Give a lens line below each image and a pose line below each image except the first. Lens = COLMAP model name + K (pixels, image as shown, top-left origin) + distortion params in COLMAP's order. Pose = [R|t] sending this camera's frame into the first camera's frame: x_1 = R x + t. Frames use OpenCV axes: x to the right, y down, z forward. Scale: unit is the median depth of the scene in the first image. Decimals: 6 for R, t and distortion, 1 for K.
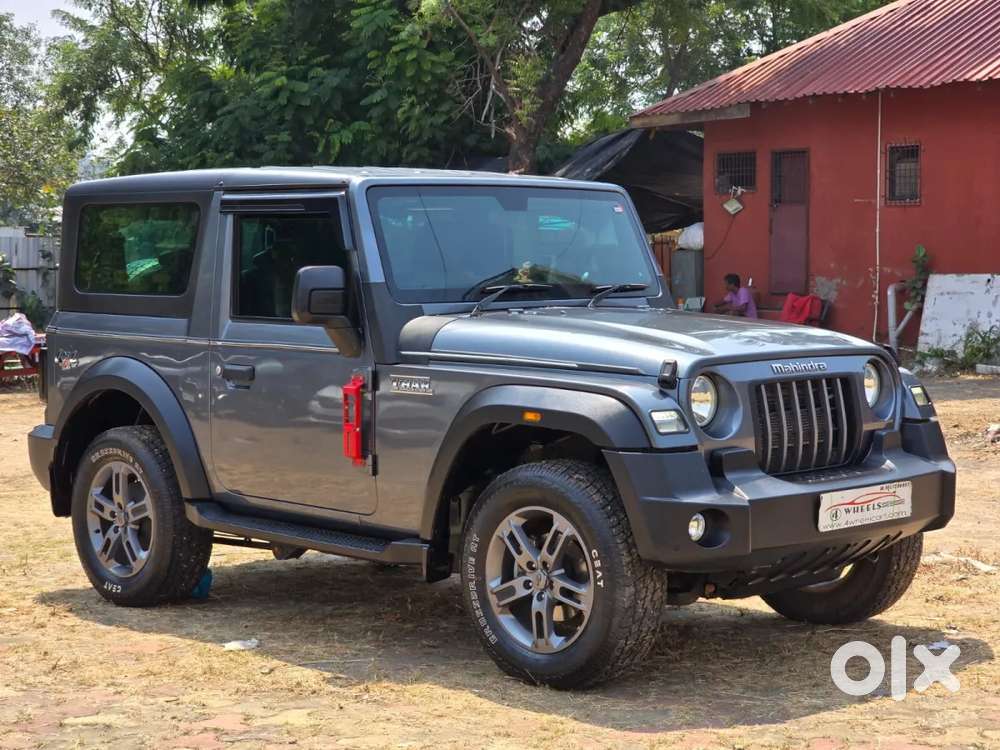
lens RADIAL K [[2031.9, 0, 500.0], [0, 2031.9, 375.0], [0, 0, 1]] dist [-0.611690, 4.551368]
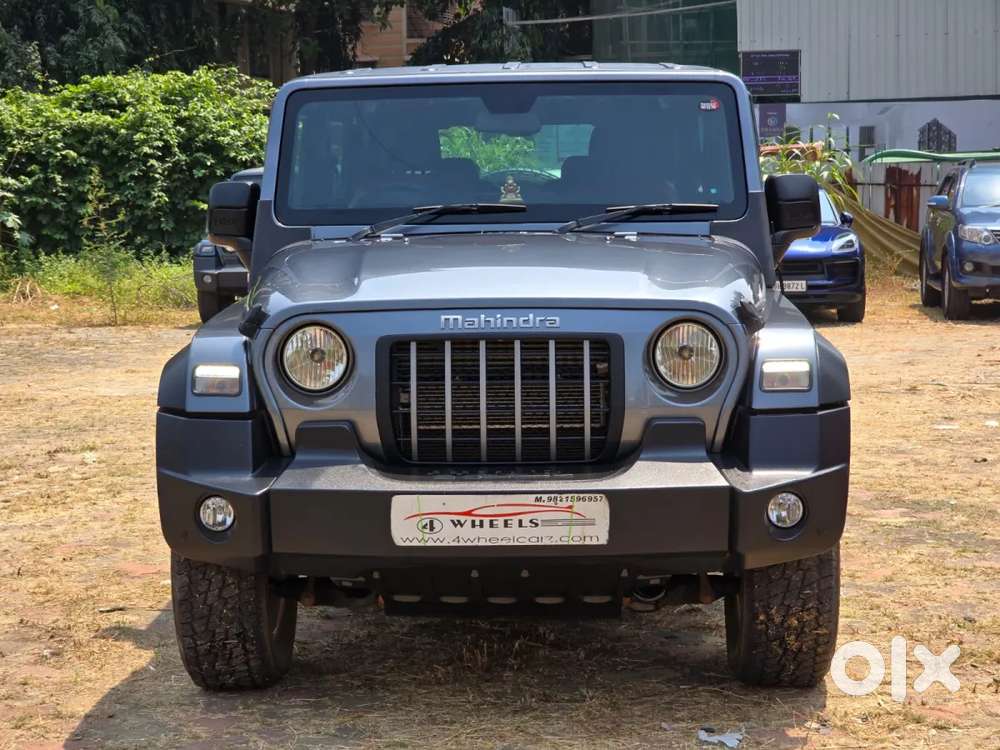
lens RADIAL K [[2031.9, 0, 500.0], [0, 2031.9, 375.0], [0, 0, 1]] dist [-0.611690, 4.551368]
pose [[0.688318, 0.074240, -0.721600, 0.697020], [-0.033947, 0.996956, 0.070187, -0.037126], [0.724614, -0.023815, 0.688743, 0.496005]]
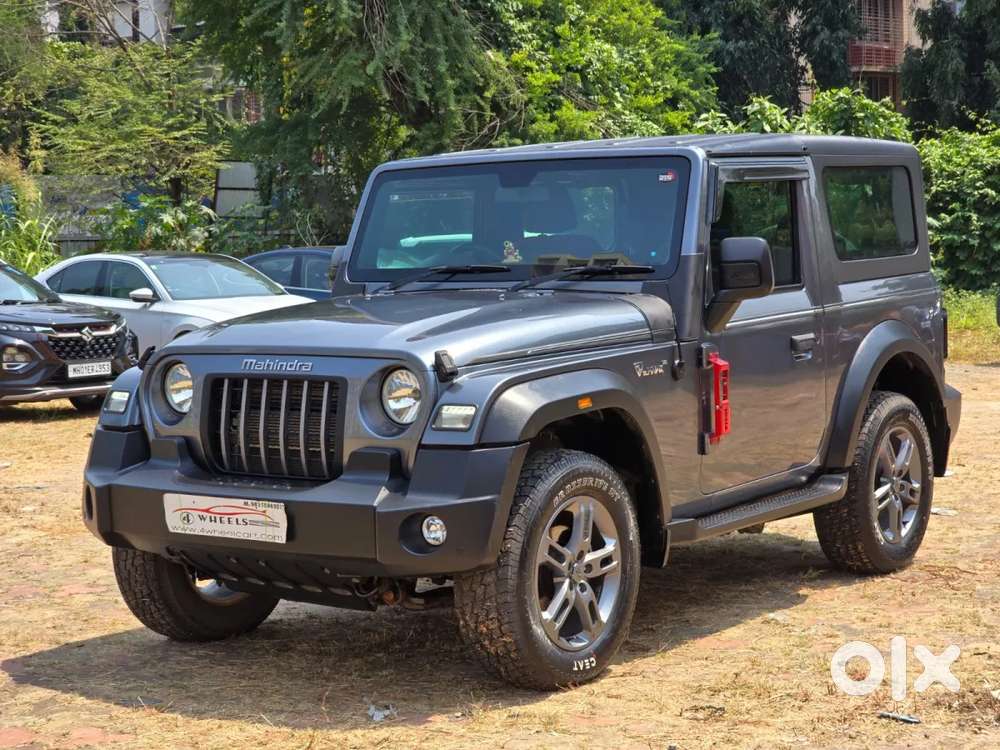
lens RADIAL K [[2031.9, 0, 500.0], [0, 2031.9, 375.0], [0, 0, 1]] dist [-0.611690, 4.551368]
pose [[0.174719, 0.078722, -0.981466, 1.107472], [-0.028961, 0.996778, 0.074795, -0.073808], [0.984192, 0.015357, 0.176436, 0.951015]]
